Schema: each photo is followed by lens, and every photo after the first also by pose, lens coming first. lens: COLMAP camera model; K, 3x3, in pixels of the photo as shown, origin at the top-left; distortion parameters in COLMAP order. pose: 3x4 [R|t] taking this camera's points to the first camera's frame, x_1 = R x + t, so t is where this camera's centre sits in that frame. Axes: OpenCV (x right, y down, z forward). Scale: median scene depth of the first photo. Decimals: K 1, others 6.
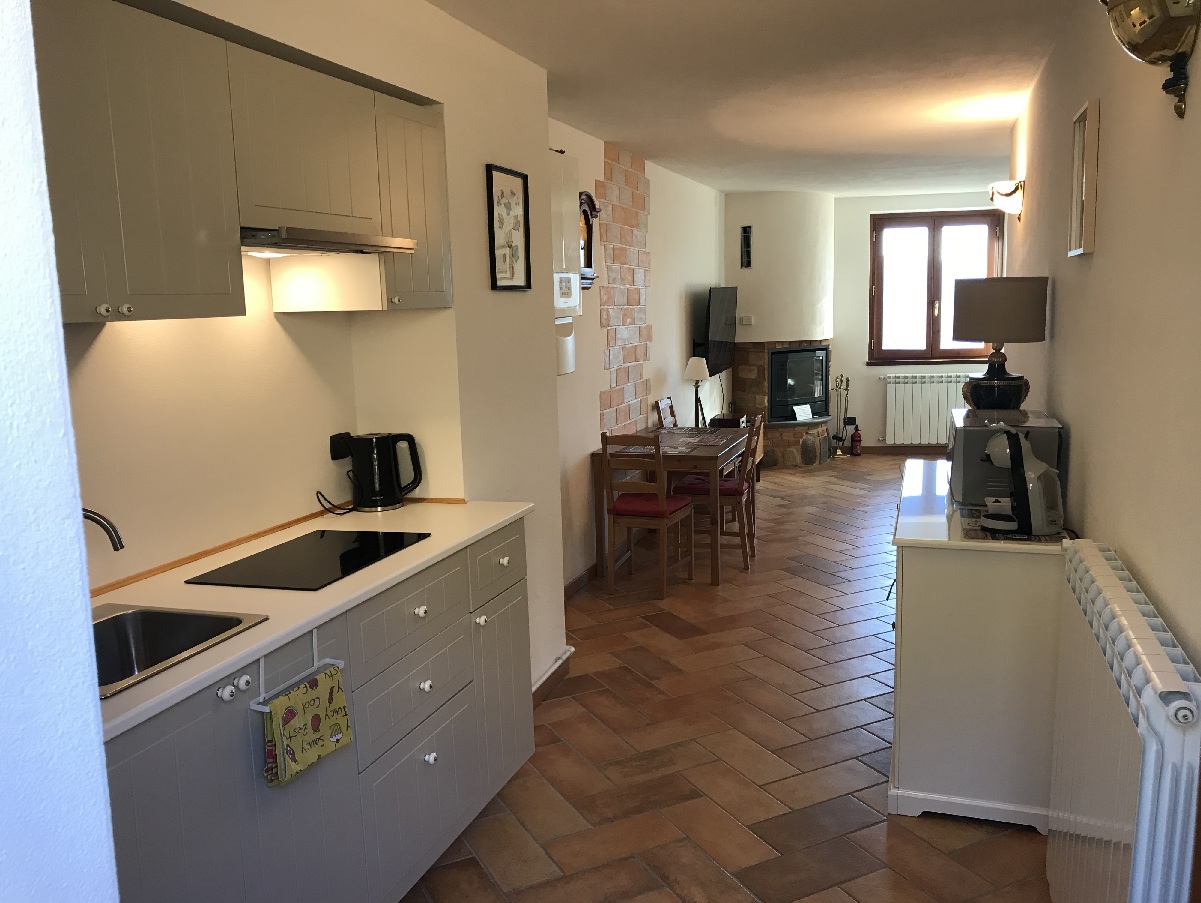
lens RADIAL K [[989.2, 0, 600.5], [0, 989.2, 451.5], [0, 0, 1]] dist [-0.002525, -0.001002]
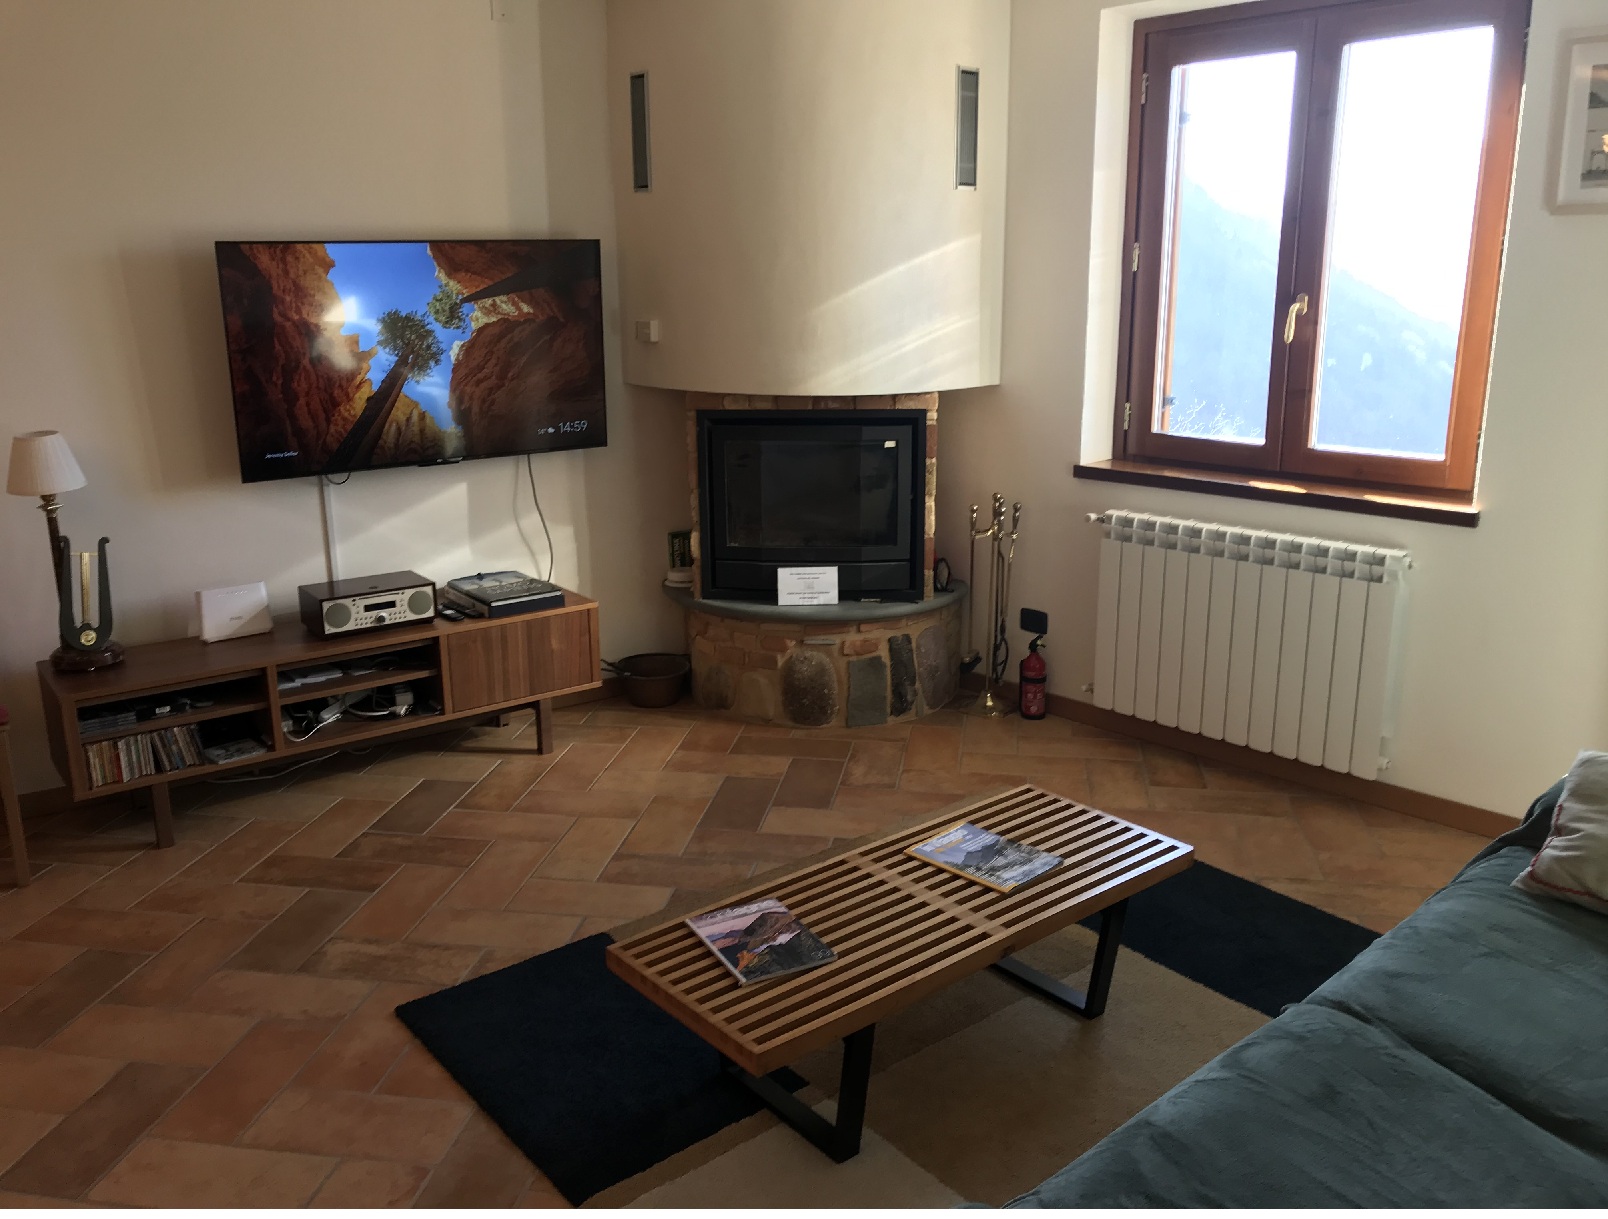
lens RADIAL K [[1317.8, 0, 807.4], [0, 1317.8, 601.7], [0, 0, 1]] dist [0.081888, -0.160043]
pose [[0.809514, 0.172979, -0.561040, 0.482617], [-0.105669, 0.982933, 0.150590, -0.108188], [0.577513, -0.062620, 0.813976, 0.584626]]
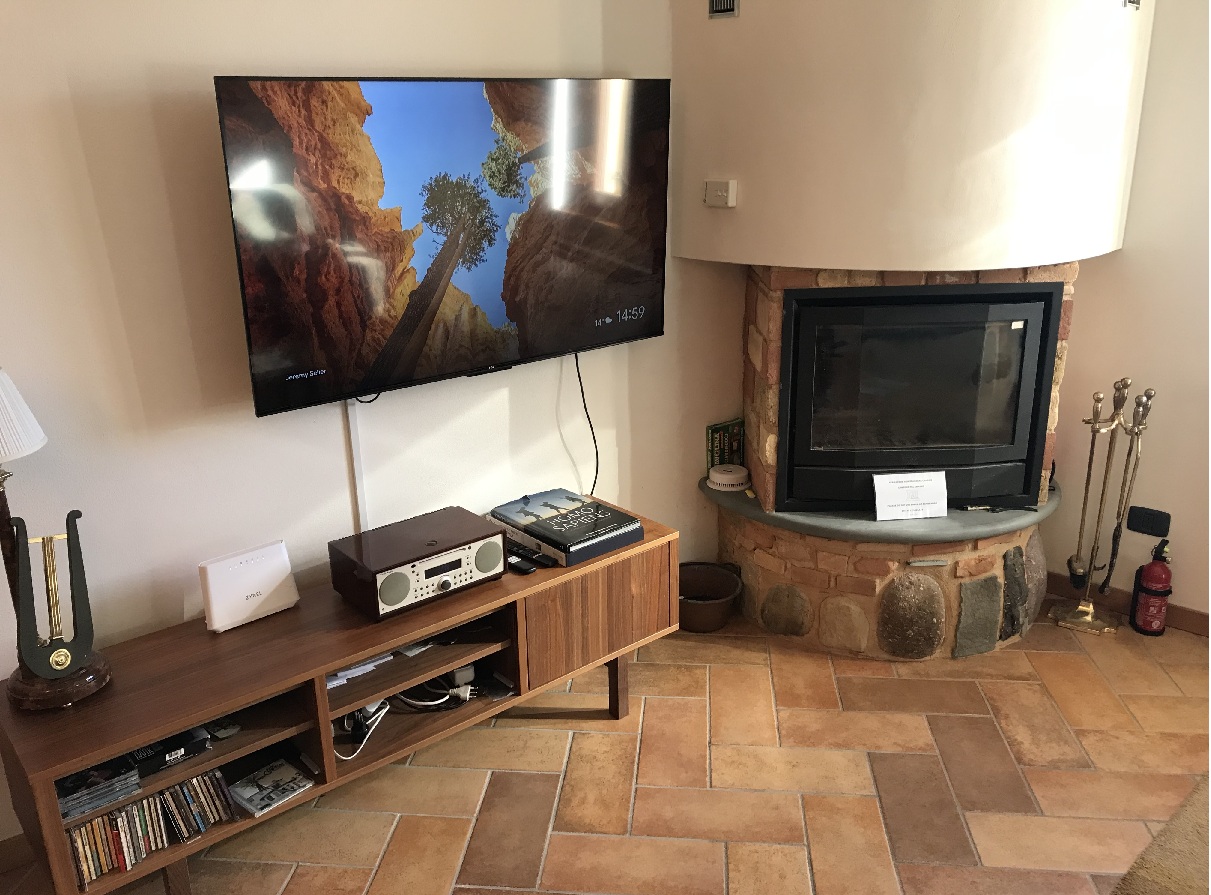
lens RADIAL K [[995.0, 0, 605.5], [0, 995.0, 447.5], [0, 0, 1]] dist [0.078369, -0.118830]
pose [[0.843023, 0.178012, -0.507567, 0.279611], [-0.086123, 0.976145, 0.199307, -0.109132], [0.530938, -0.124308, 0.838243, 0.674607]]
